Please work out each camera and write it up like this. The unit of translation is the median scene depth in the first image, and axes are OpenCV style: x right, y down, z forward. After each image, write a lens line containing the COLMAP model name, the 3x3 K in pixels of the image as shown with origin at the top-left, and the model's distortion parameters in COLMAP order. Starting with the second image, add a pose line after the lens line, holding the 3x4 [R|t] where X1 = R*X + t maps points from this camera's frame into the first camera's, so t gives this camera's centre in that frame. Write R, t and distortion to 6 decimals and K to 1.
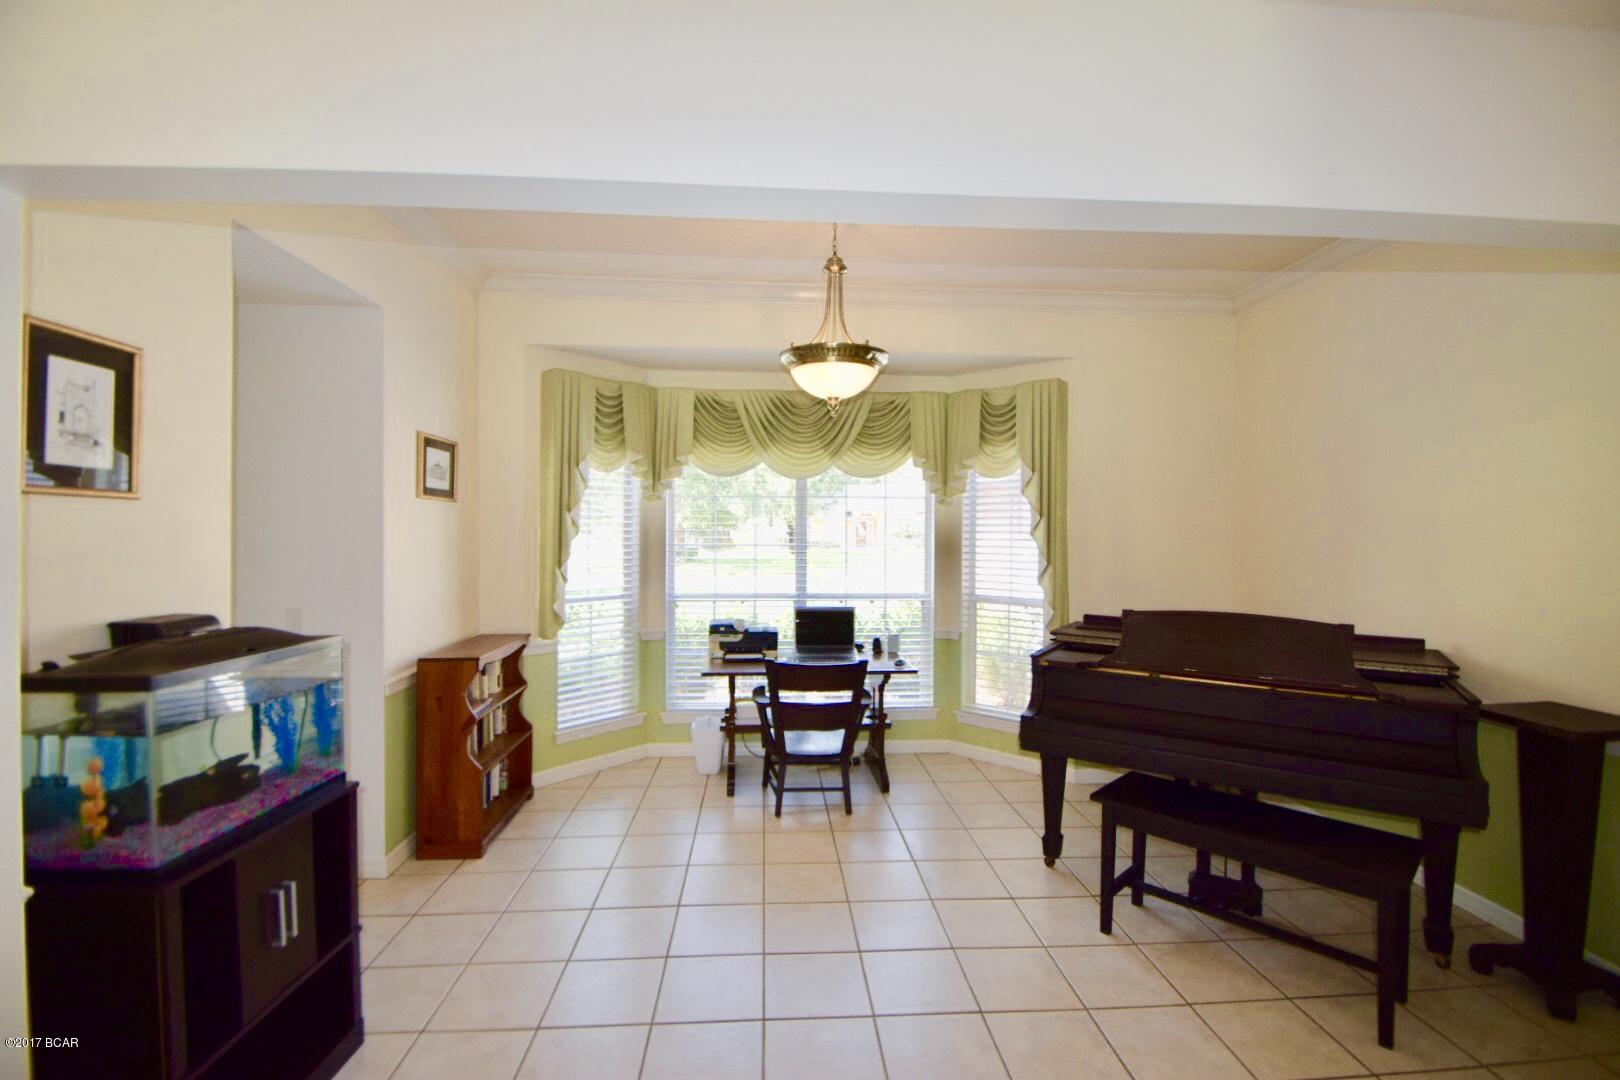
lens RADIAL K [[709.0, 0, 812.0], [0, 709.0, 537.7], [0, 0, 1]] dist [-0.001411, -0.000743]
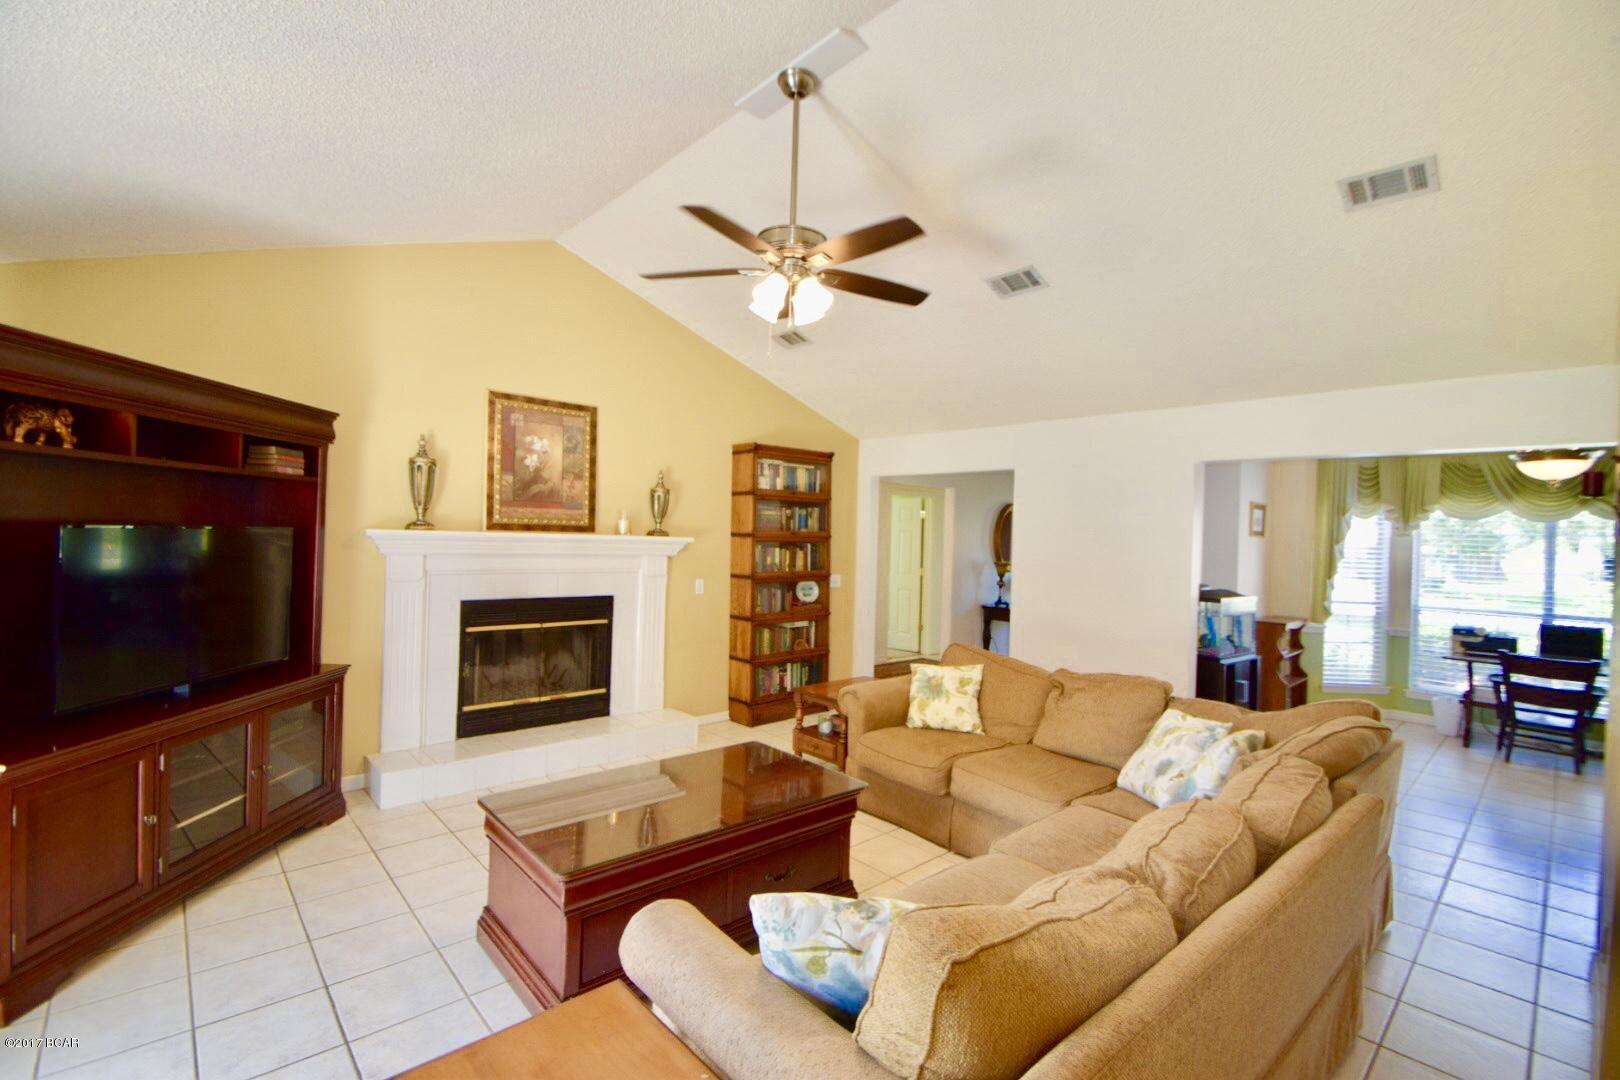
lens RADIAL K [[712.8, 0, 809.4], [0, 712.8, 534.1], [0, 0, 1]] dist [0.019503, -0.021521]
pose [[0.630975, 0.014989, -0.775658, 0.148541], [-0.035993, 0.999302, -0.009969, -0.001054], [0.774967, 0.034209, 0.631075, -0.891338]]
